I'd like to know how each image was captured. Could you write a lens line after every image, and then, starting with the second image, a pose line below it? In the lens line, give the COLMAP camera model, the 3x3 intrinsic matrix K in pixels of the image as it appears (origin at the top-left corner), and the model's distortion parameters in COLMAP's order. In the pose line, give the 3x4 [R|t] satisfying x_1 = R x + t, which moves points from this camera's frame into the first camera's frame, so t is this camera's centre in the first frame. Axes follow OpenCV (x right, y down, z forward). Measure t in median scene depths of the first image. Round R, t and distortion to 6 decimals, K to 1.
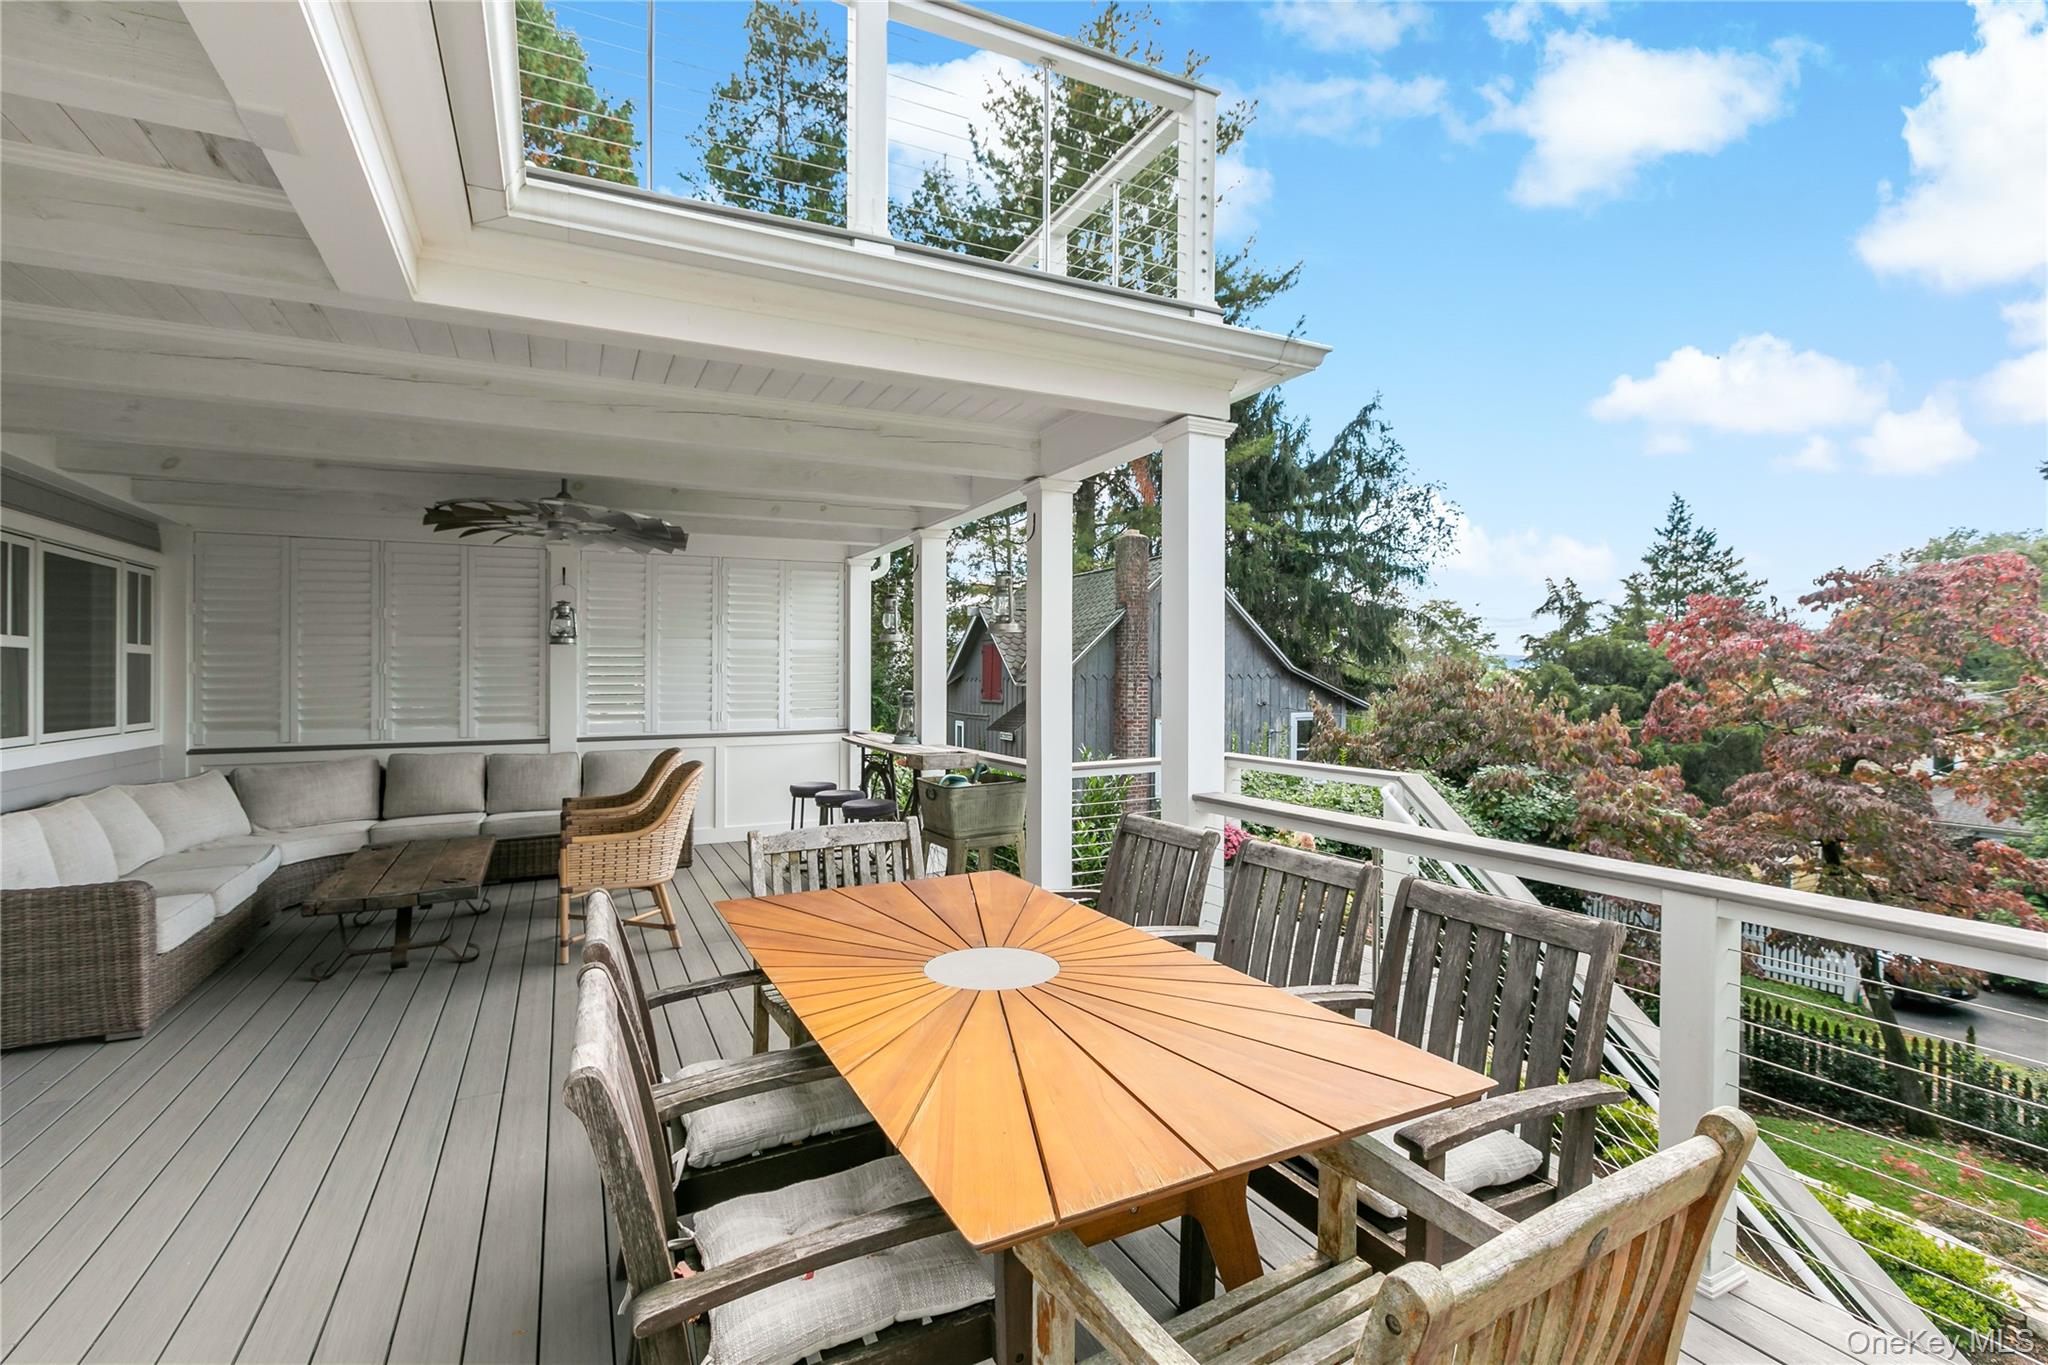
lens RADIAL K [[926.8, 0, 1011.1], [0, 926.8, 681.8], [0, 0, 1]] dist [0.004154, -0.000919]
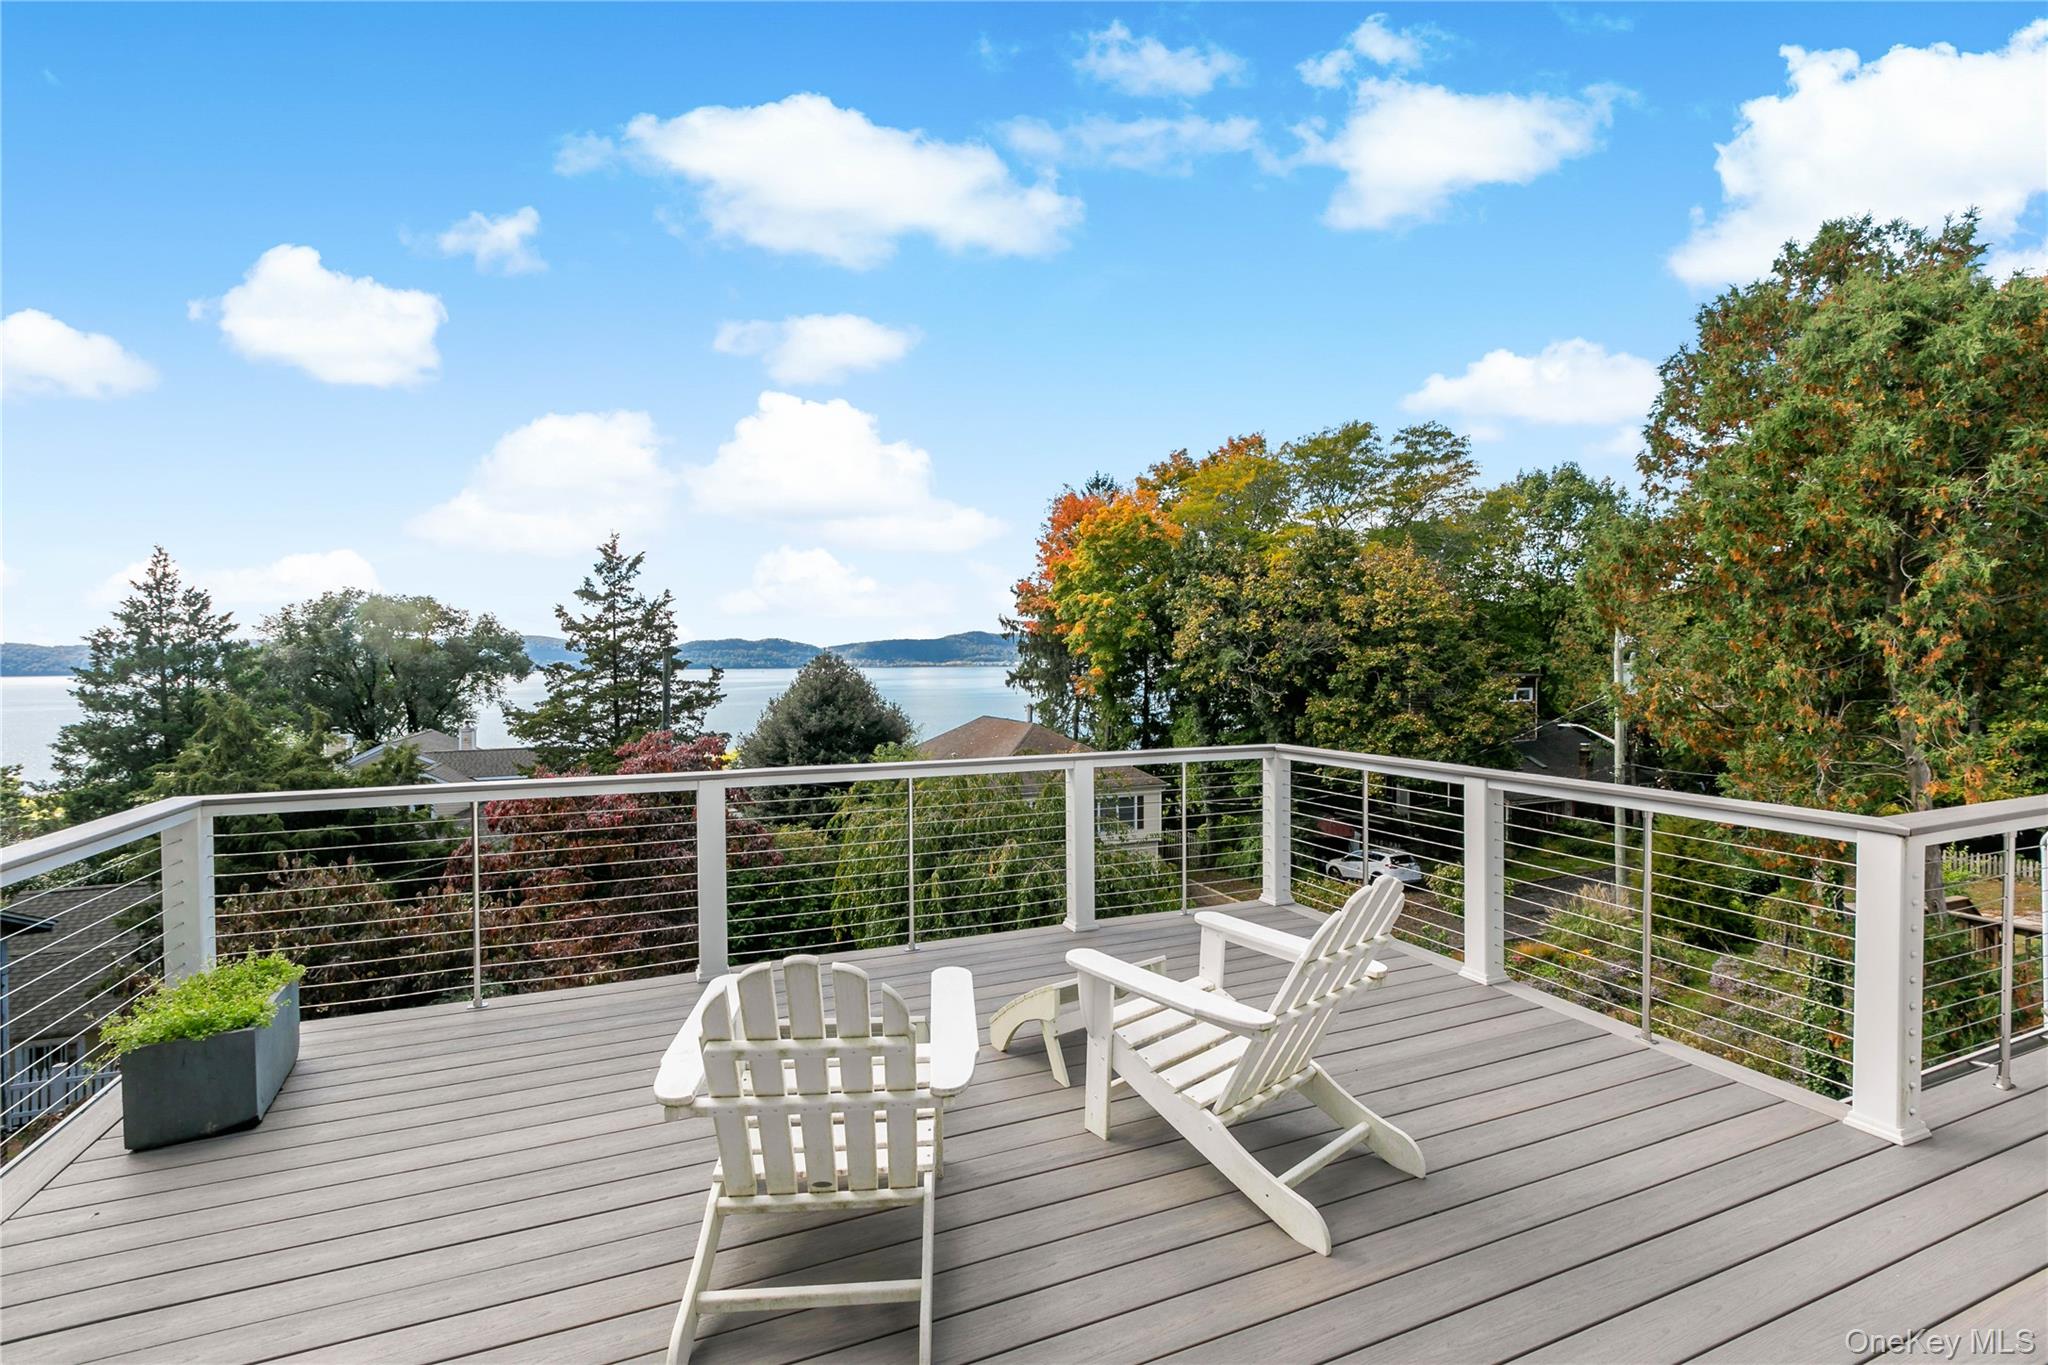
lens RADIAL K [[926.8, 0, 1016.0], [0, 926.8, 673.3], [0, 0, 1]] dist [0.004154, -0.000919]
pose [[0.064485, -0.012425, 0.997841, -0.170178], [0.019145, 0.999754, 0.011211, -0.107350], [-0.997735, 0.018381, 0.064707, 0.185350]]
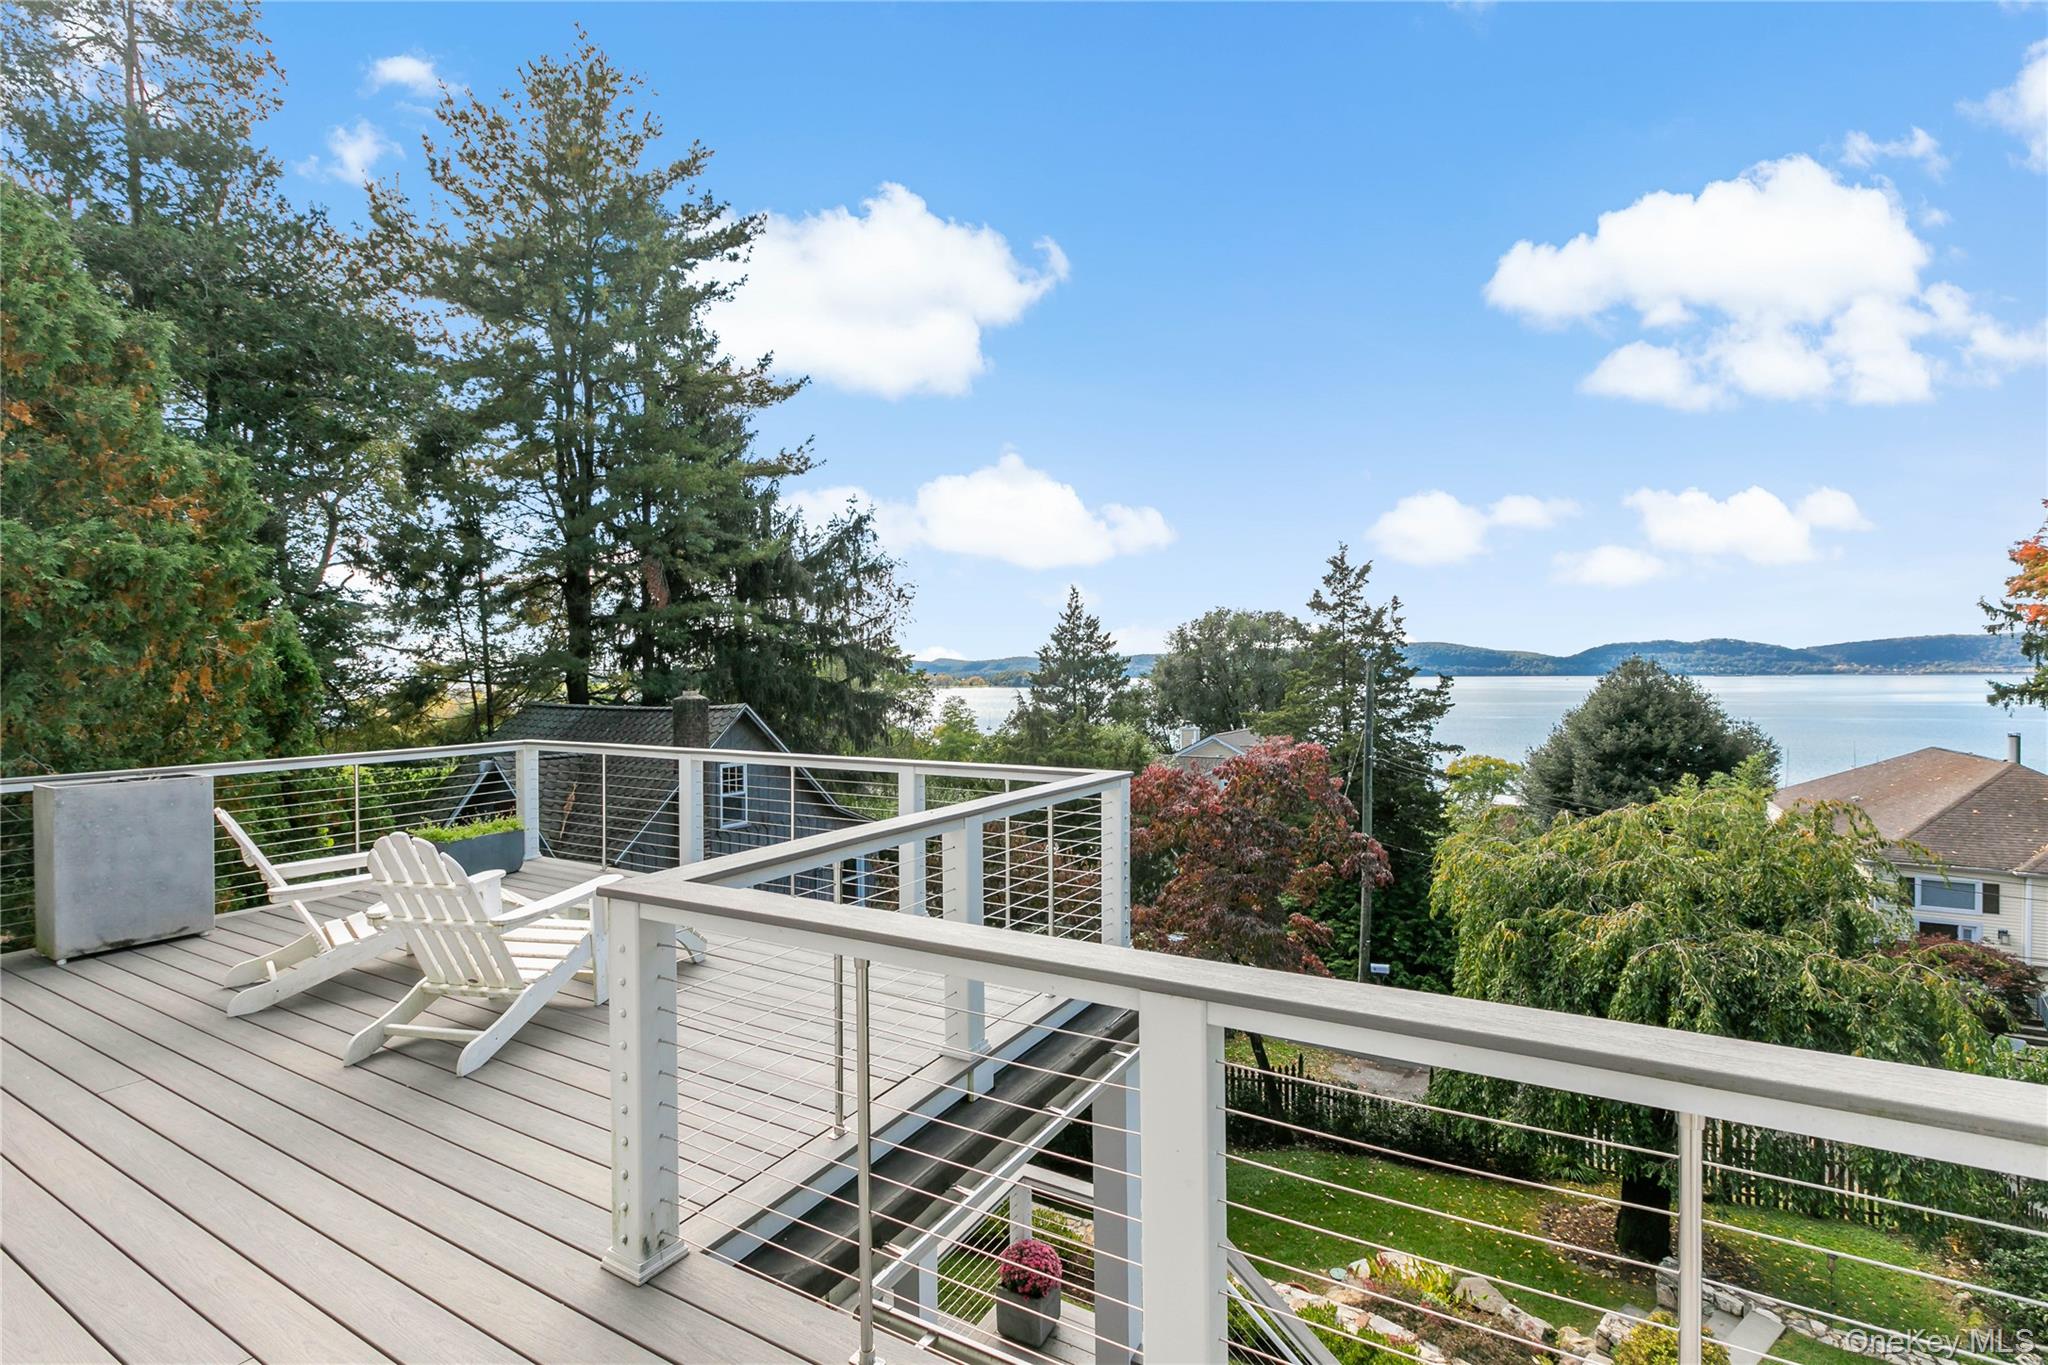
lens RADIAL K [[926.8, 0, 1002.2], [0, 926.8, 677.6], [0, 0, 1]] dist [0.004154, -0.000919]
pose [[0.834068, -0.007104, 0.551616, -0.083445], [0.012088, 0.999912, -0.005400, -0.106139], [-0.551529, 0.011172, 0.834081, 0.008133]]
